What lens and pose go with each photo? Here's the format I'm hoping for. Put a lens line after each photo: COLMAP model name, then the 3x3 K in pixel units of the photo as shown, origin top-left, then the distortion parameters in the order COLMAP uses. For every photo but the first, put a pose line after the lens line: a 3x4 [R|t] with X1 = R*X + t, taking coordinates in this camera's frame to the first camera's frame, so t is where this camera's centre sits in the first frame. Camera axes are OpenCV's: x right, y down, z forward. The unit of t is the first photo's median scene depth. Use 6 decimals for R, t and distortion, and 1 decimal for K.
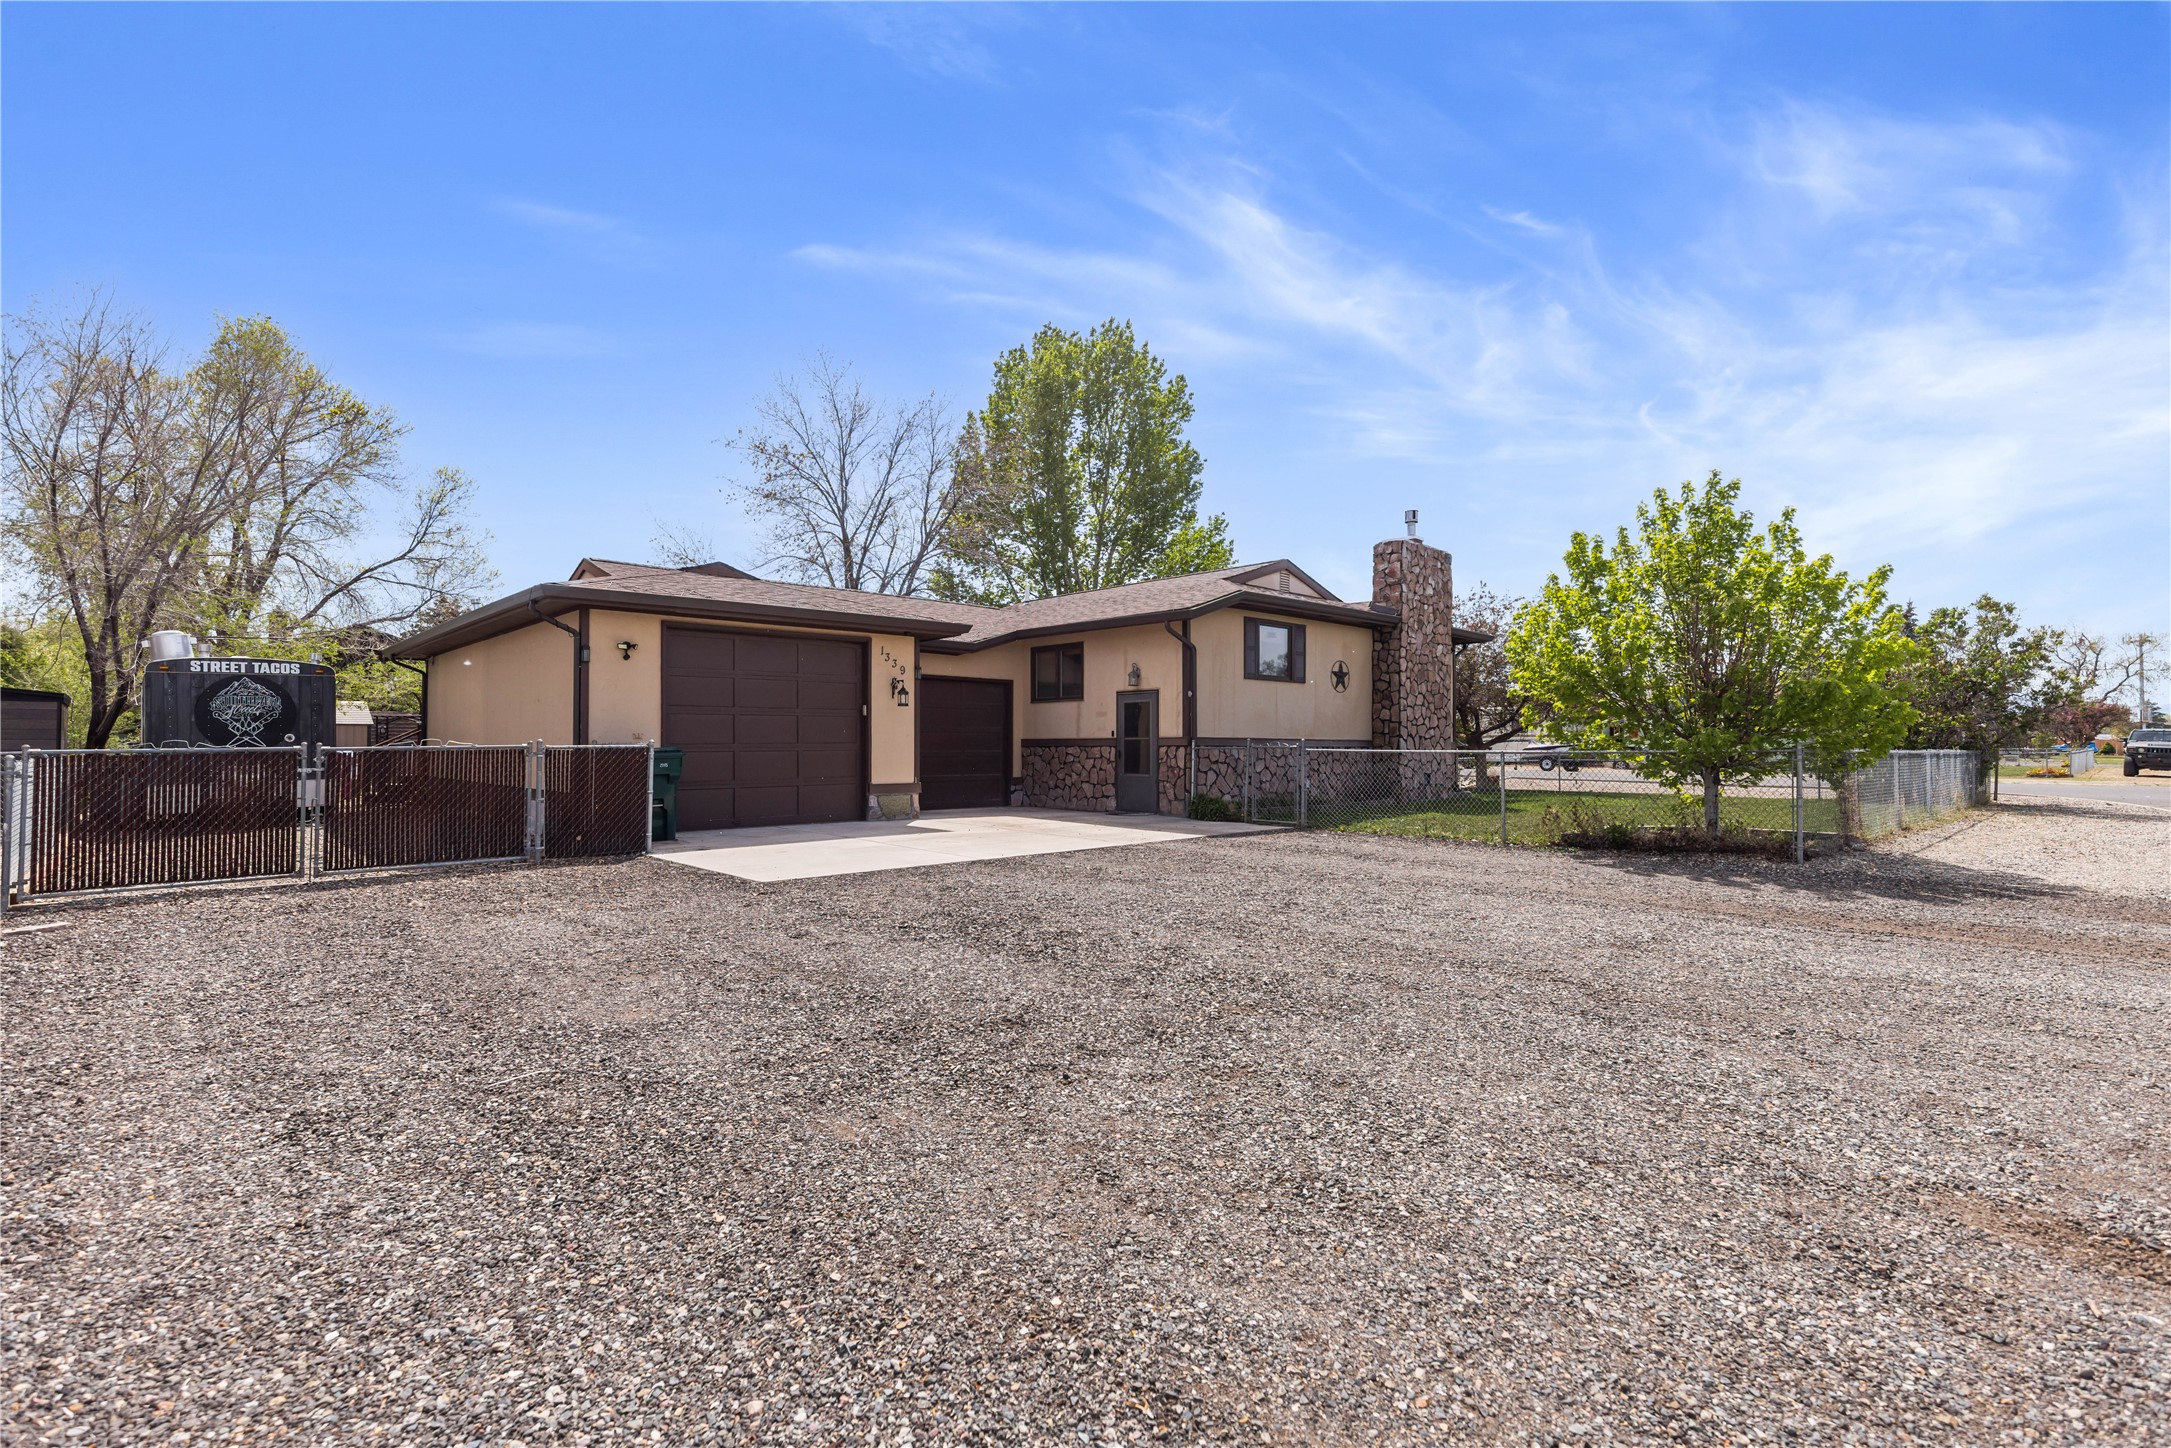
lens RADIAL K [[973.0, 0, 1092.6], [0, 973.0, 740.4], [0, 0, 1]] dist [0.007482, 0.000629]
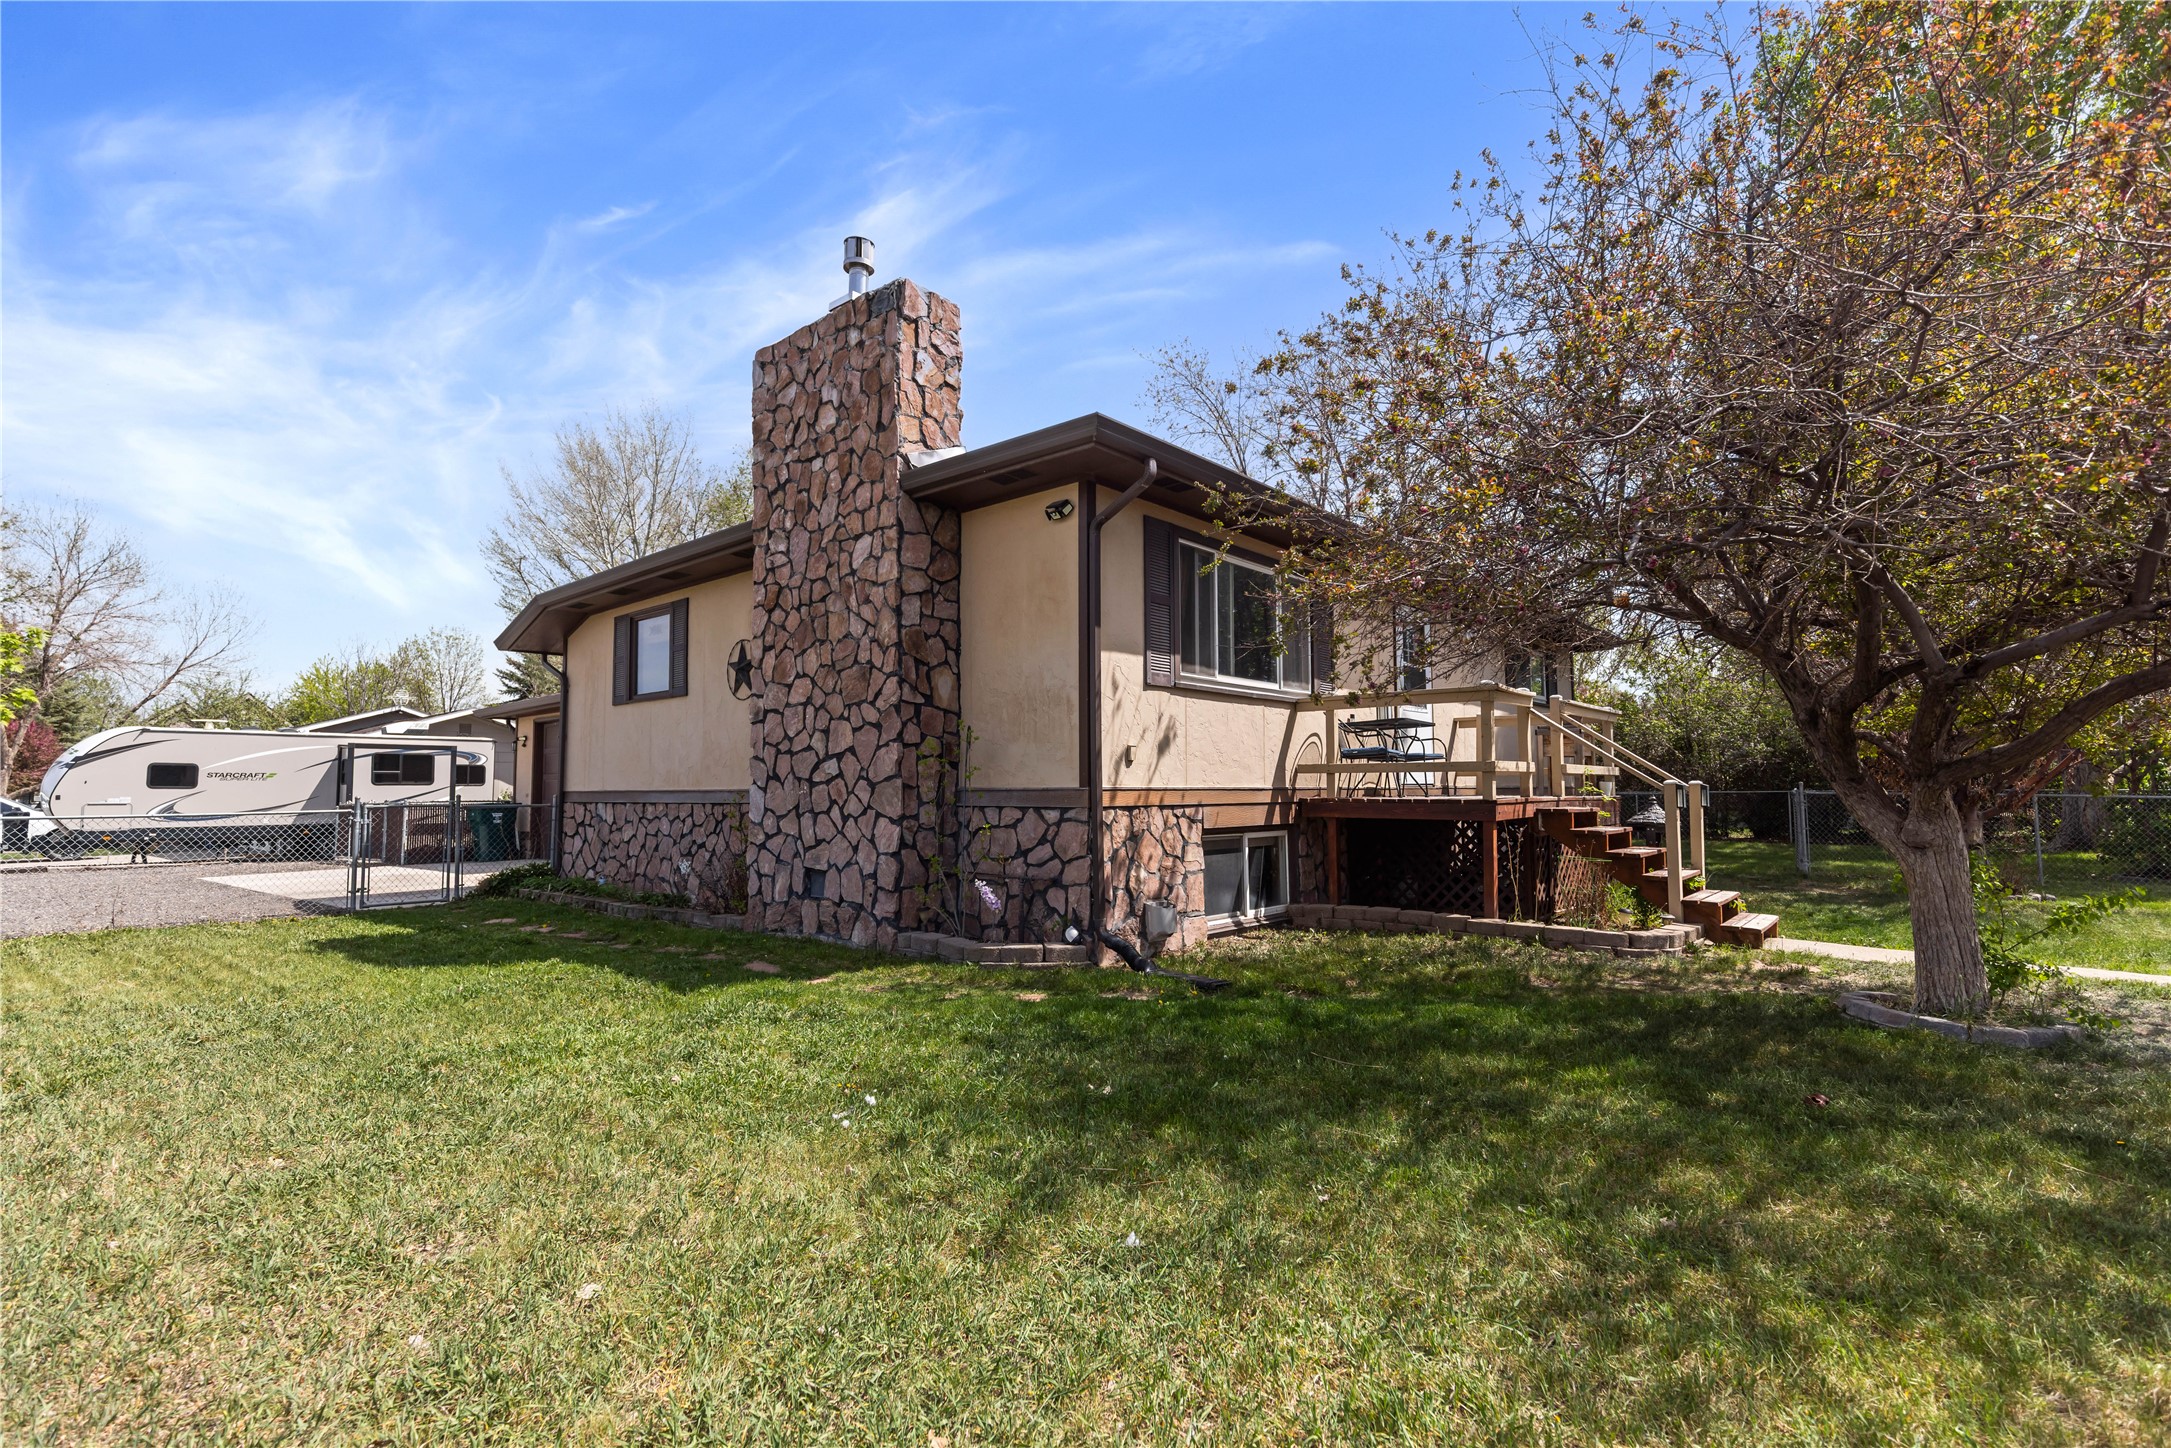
lens RADIAL K [[973.0, 0, 1094.4], [0, 973.0, 731.1], [0, 0, 1]] dist [0.007482, 0.000629]
pose [[0.119086, -0.064529, -0.990785, 0.839135], [0.015638, 0.997884, -0.063112, 0.004092], [0.992761, -0.007978, 0.119843, 1.181354]]
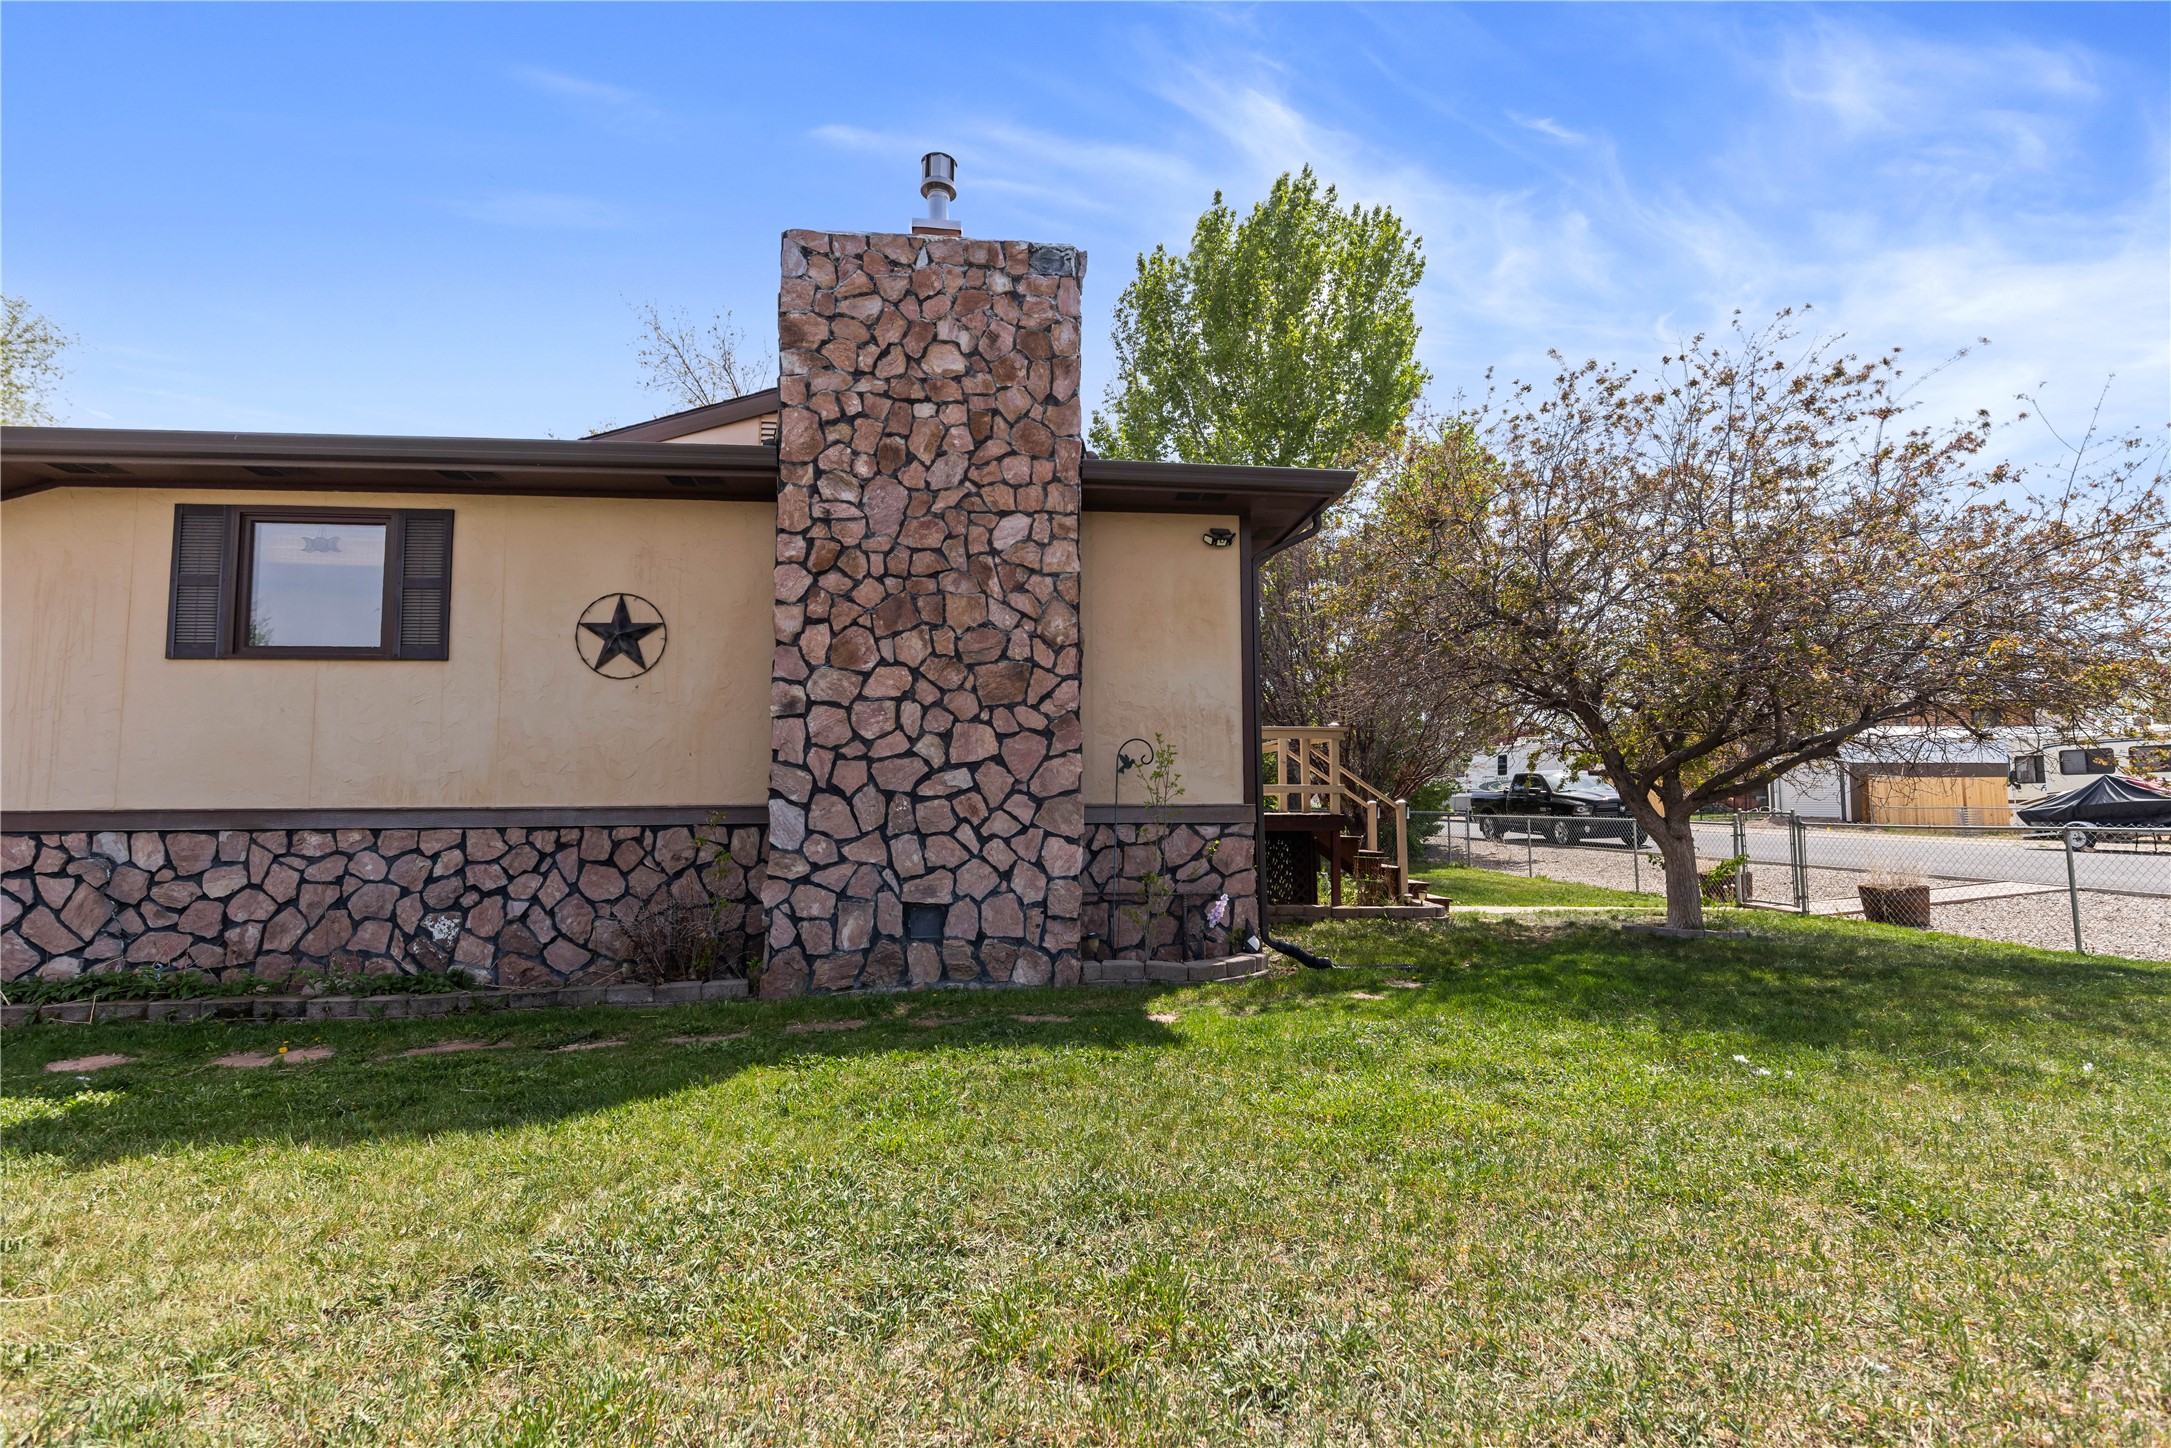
lens RADIAL K [[973.0, 0, 1091.1], [0, 973.0, 728.6], [0, 0, 1]] dist [0.007482, 0.000629]
pose [[0.794482, -0.056051, -0.604696, 0.650743], [0.014481, 0.997197, -0.073407, -0.000460], [0.607115, 0.049564, 0.793066, 0.855268]]
